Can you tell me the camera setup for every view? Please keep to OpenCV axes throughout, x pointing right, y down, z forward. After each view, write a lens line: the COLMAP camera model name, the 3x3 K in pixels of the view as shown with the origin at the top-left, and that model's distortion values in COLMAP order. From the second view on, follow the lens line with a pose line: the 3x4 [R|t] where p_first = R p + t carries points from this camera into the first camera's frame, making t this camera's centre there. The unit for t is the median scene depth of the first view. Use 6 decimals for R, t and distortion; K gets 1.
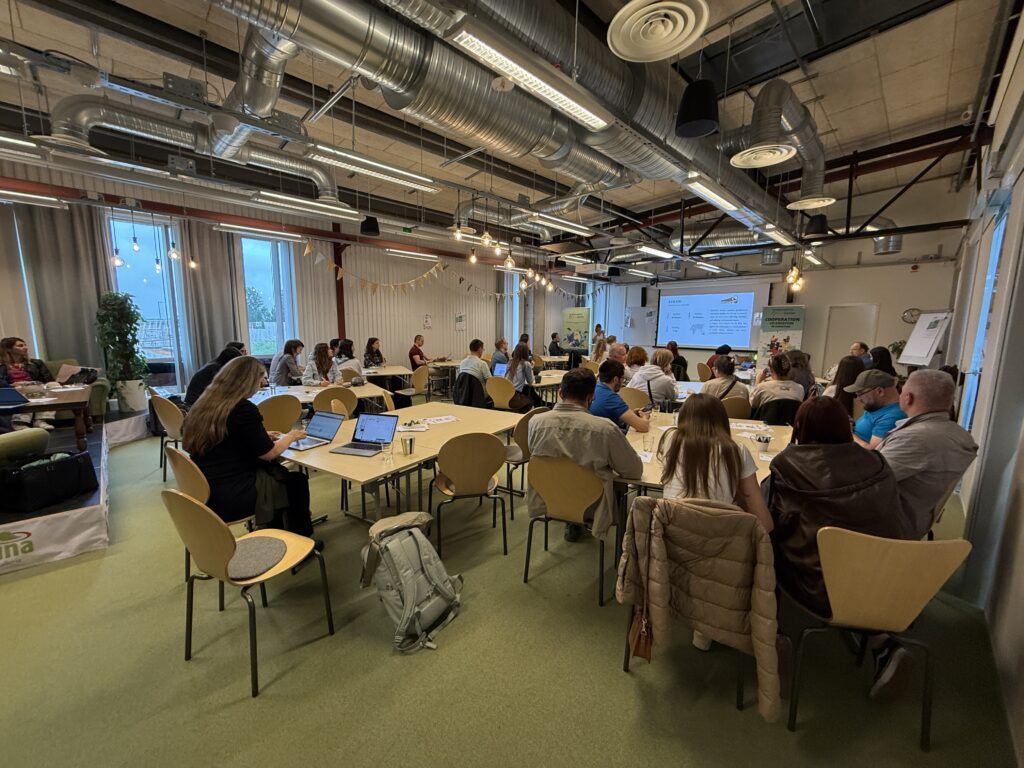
lens RADIAL K [[407.5, 0, 512.0], [0, 407.5, 384.0], [0, 0, 1]] dist [0.007108, -0.000081]
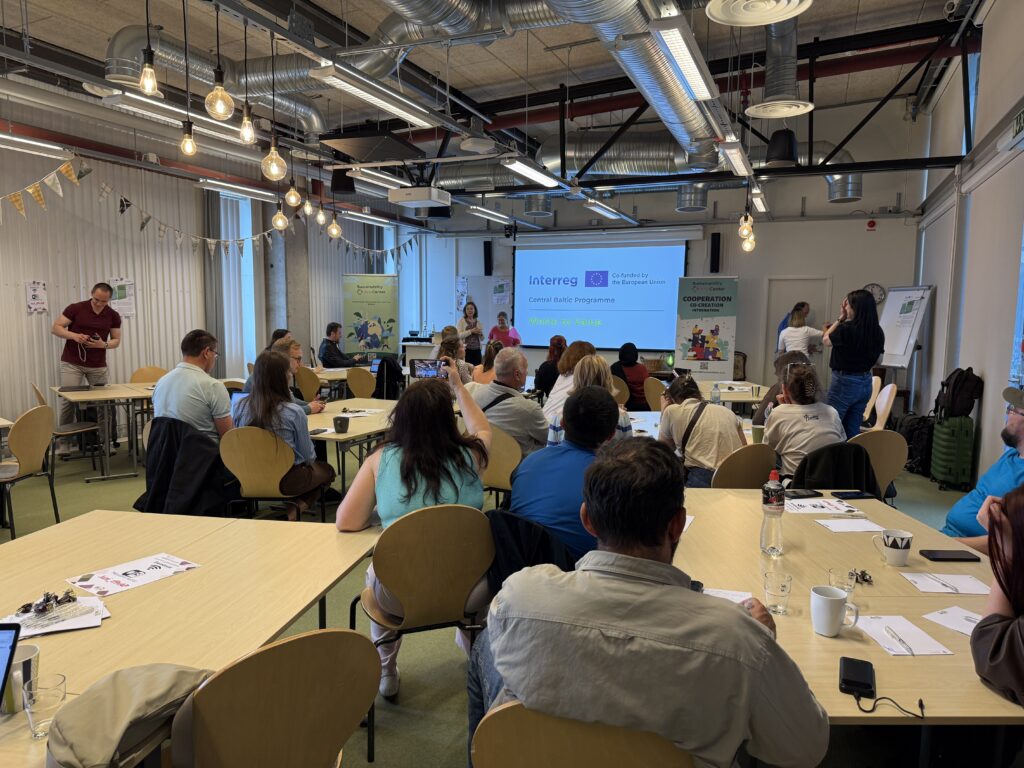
lens RADIAL K [[718.5, 0, 512.0], [0, 718.5, 384.0], [0, 0, 1]] dist [0.105131, -0.151181]
pose [[0.924821, -0.037815, 0.378518, -0.041399], [0.051714, 0.998307, -0.026618, -0.016217], [-0.376871, 0.044192, 0.925211, 0.108489]]
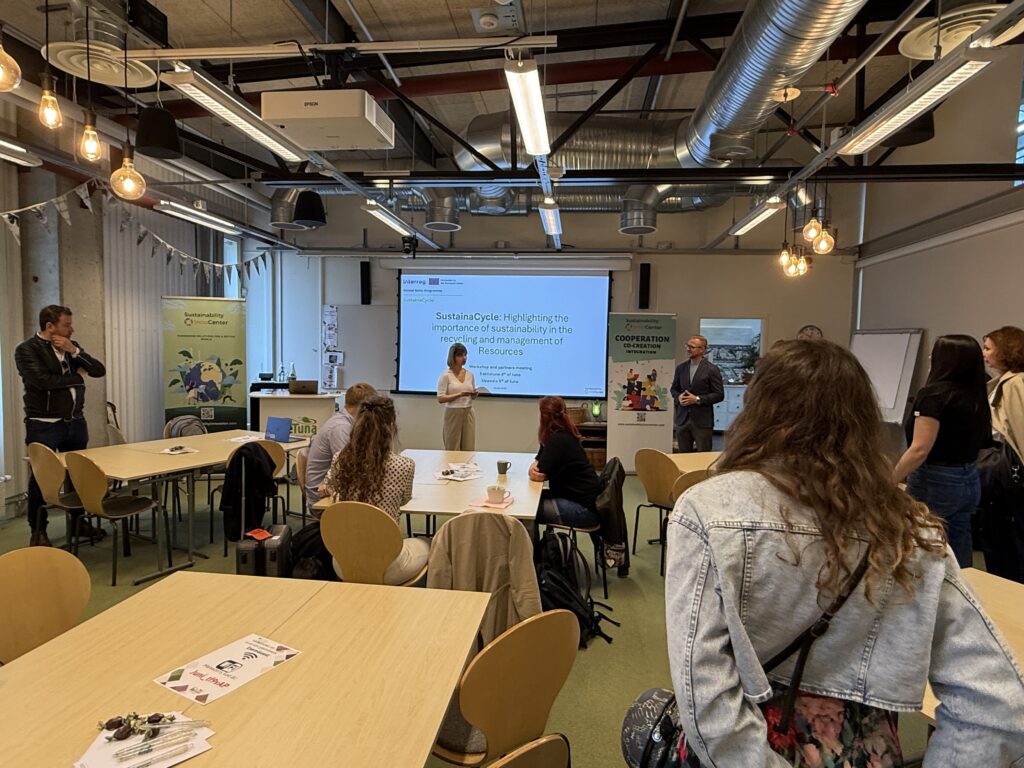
lens RADIAL K [[597.6, 0, 512.0], [0, 597.6, 384.0], [0, 0, 1]] dist [0.001566, 0.000133]
pose [[0.776569, -0.033889, 0.629121, 0.042852], [0.075073, 0.996415, -0.038994, -0.091463], [-0.625544, 0.077511, 0.776329, 0.568284]]
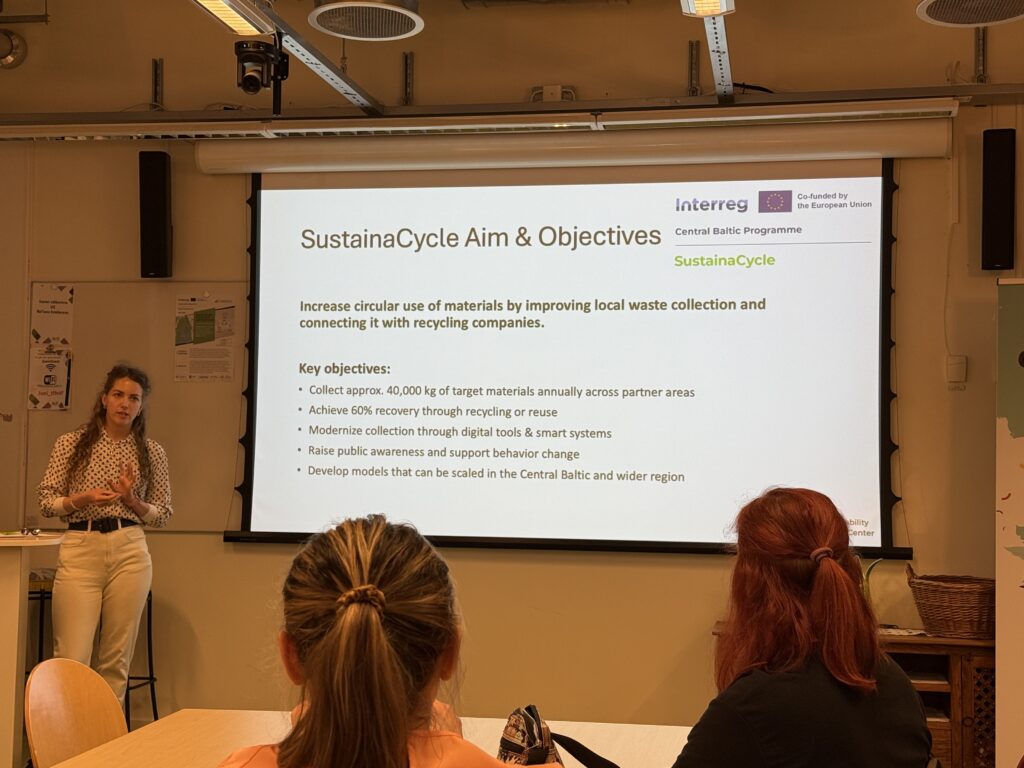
lens RADIAL K [[1510.7, 0, 512.0], [0, 1510.7, 384.0], [0, 0, 1]] dist [0.119514, -0.052489]
pose [[0.816580, 0.023503, 0.576754, 0.151077], [0.077942, 0.985531, -0.150513, -0.077275], [-0.571946, 0.167859, 0.802933, 0.684797]]
